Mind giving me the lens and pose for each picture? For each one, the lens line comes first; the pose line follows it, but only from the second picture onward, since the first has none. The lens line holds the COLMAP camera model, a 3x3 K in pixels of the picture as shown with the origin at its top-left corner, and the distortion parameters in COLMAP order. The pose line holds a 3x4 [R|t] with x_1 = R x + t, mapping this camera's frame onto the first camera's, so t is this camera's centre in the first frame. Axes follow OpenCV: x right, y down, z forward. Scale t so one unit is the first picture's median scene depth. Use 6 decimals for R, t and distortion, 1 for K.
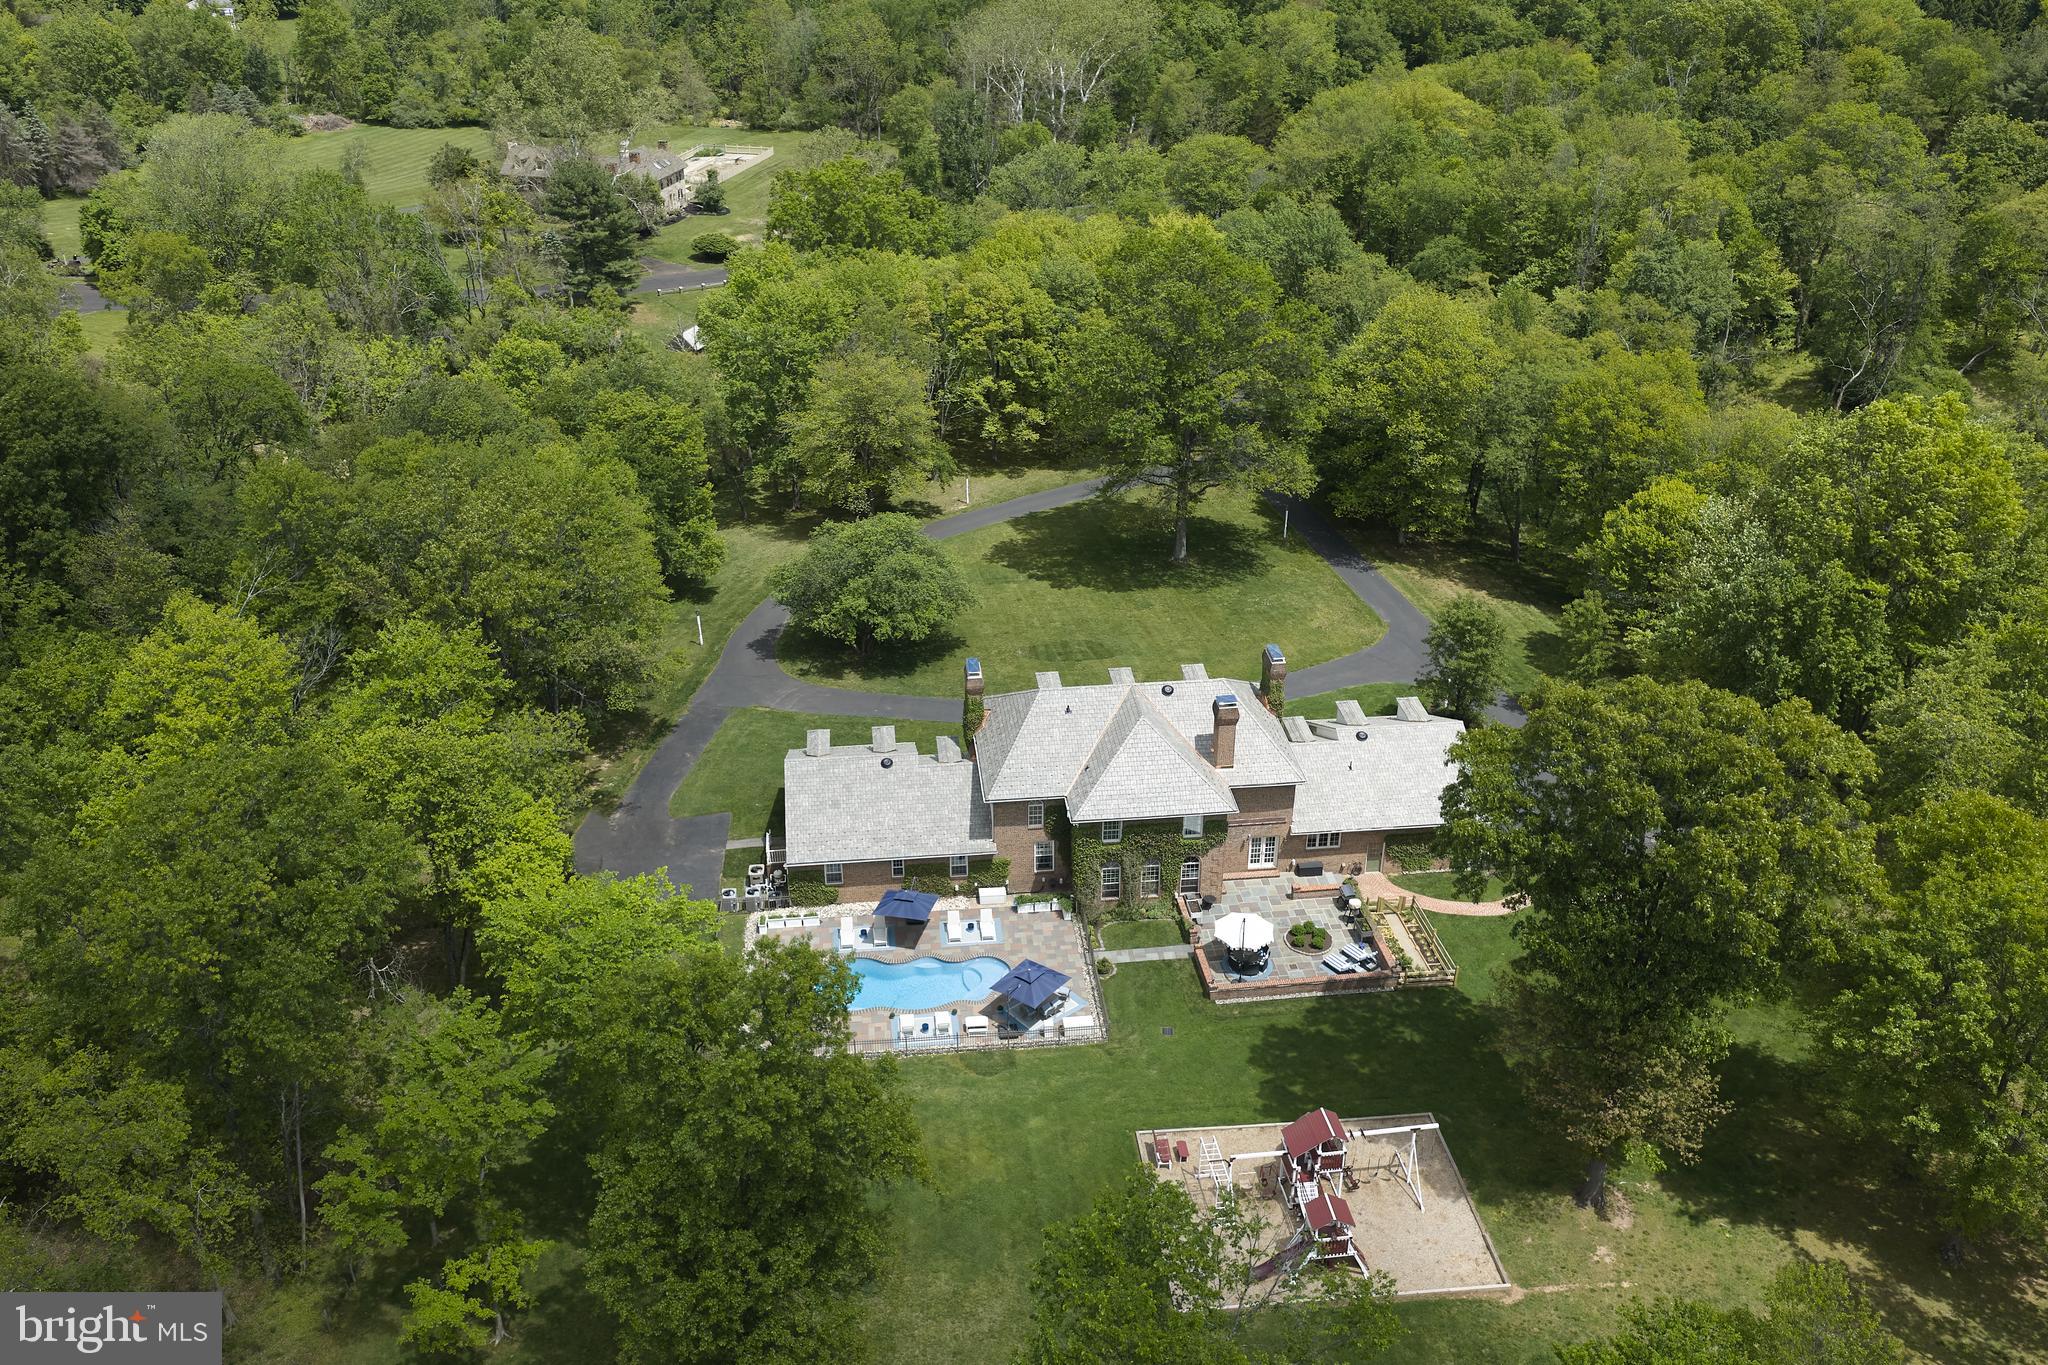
lens RADIAL K [[1790.8, 0, 1037.3], [0, 1790.8, 702.1], [0, 0, 1]] dist [0.023758, -0.031047]
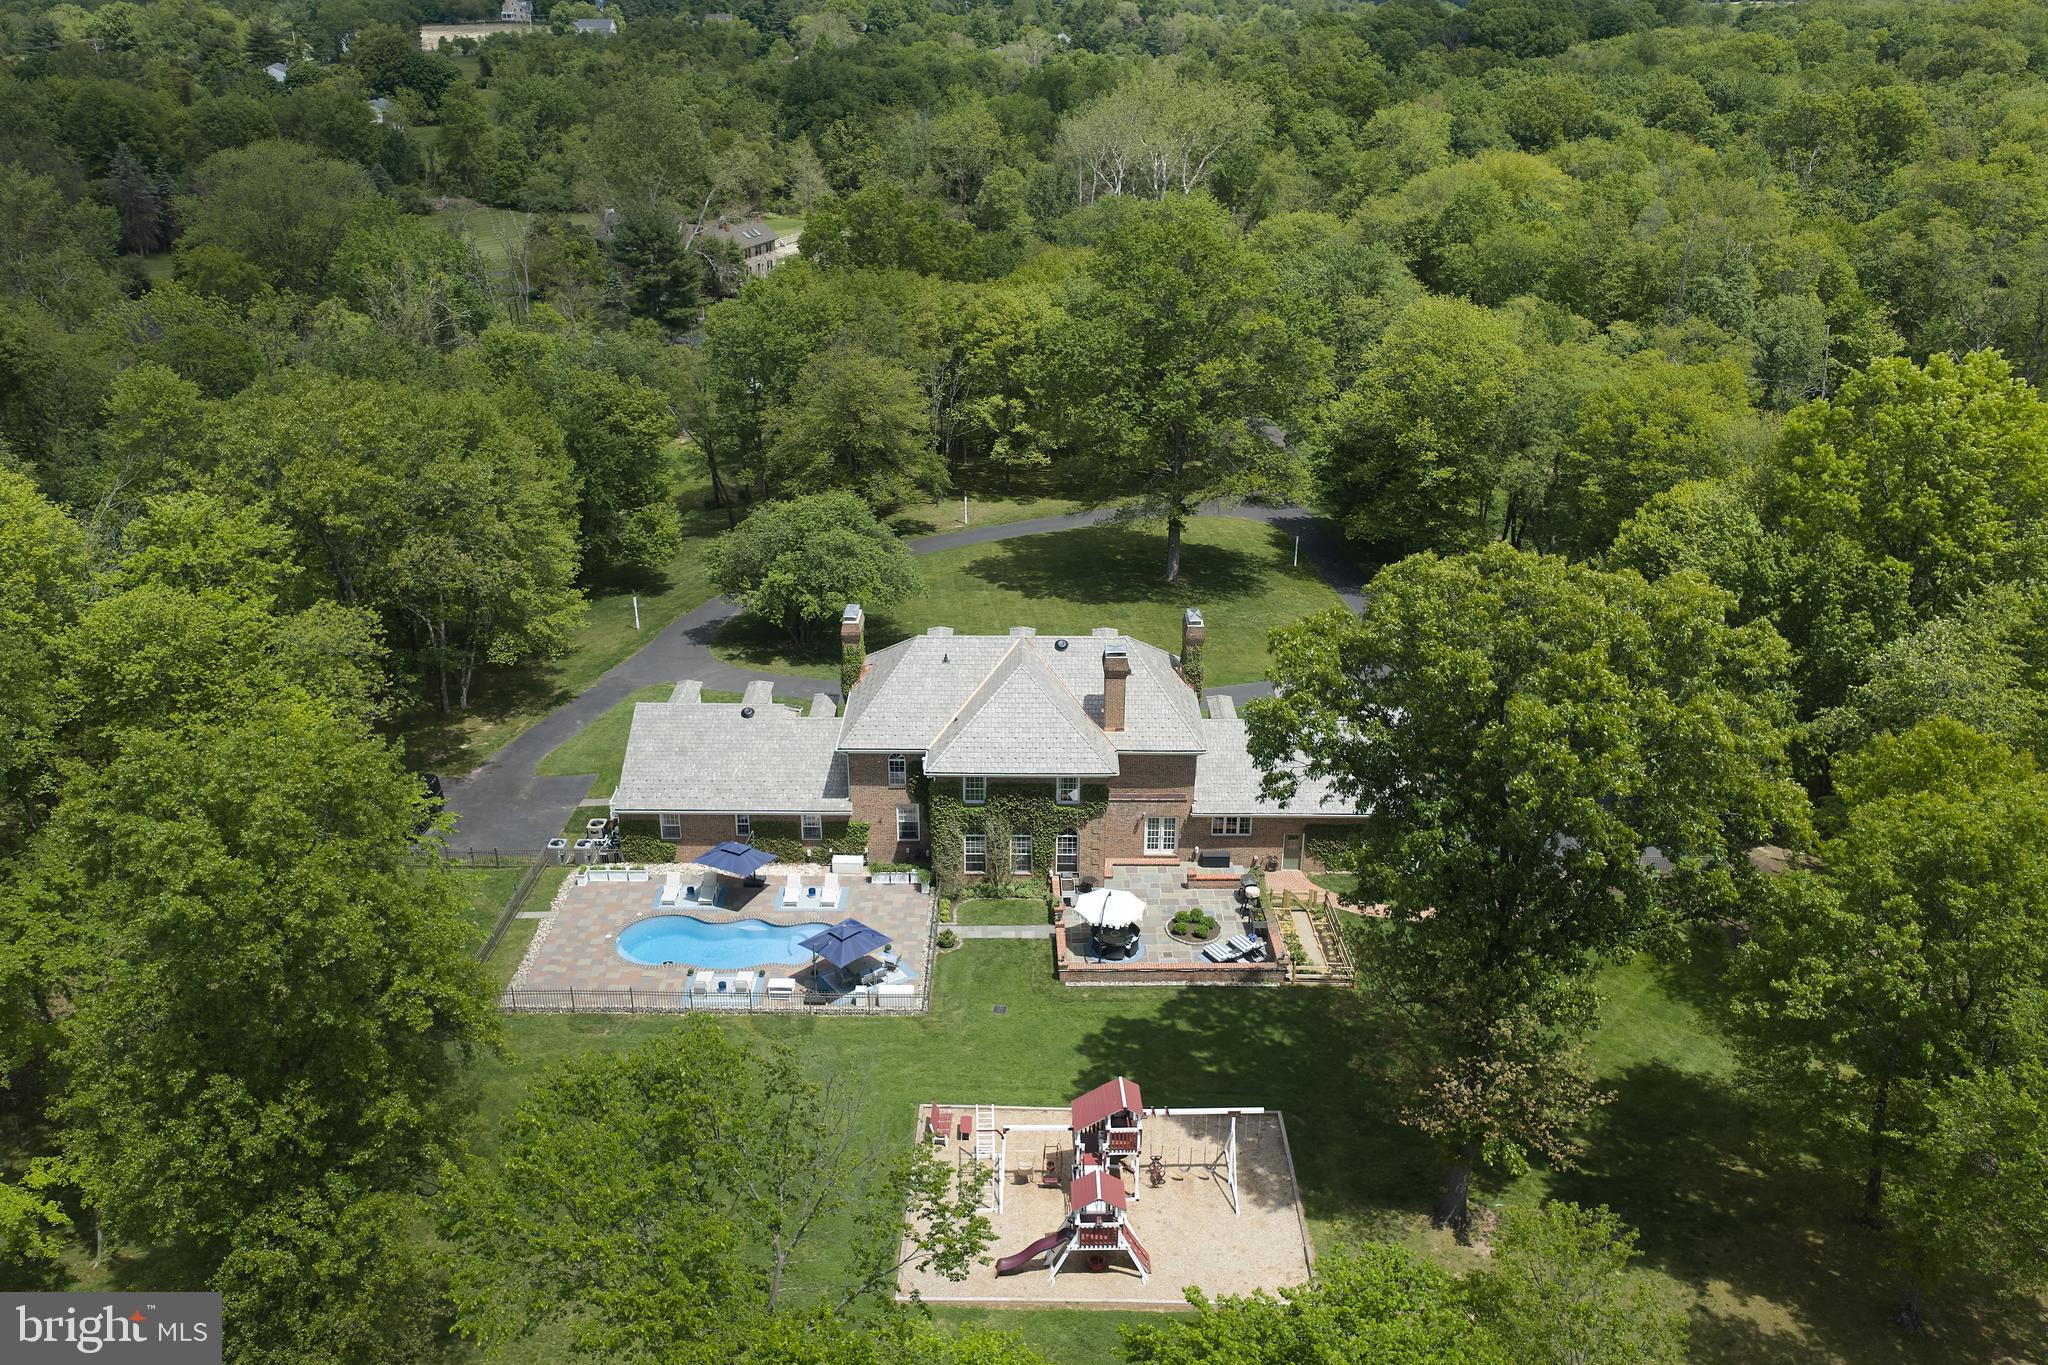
lens RADIAL K [[1790.8, 0, 1027.3], [0, 1790.8, 681.6], [0, 0, 1]] dist [0.023758, -0.031047]
pose [[0.993735, 0.049367, -0.100270, 0.122701], [-0.059327, 0.993326, -0.098908, 0.083956], [0.094718, 0.104237, 0.990032, 0.104935]]
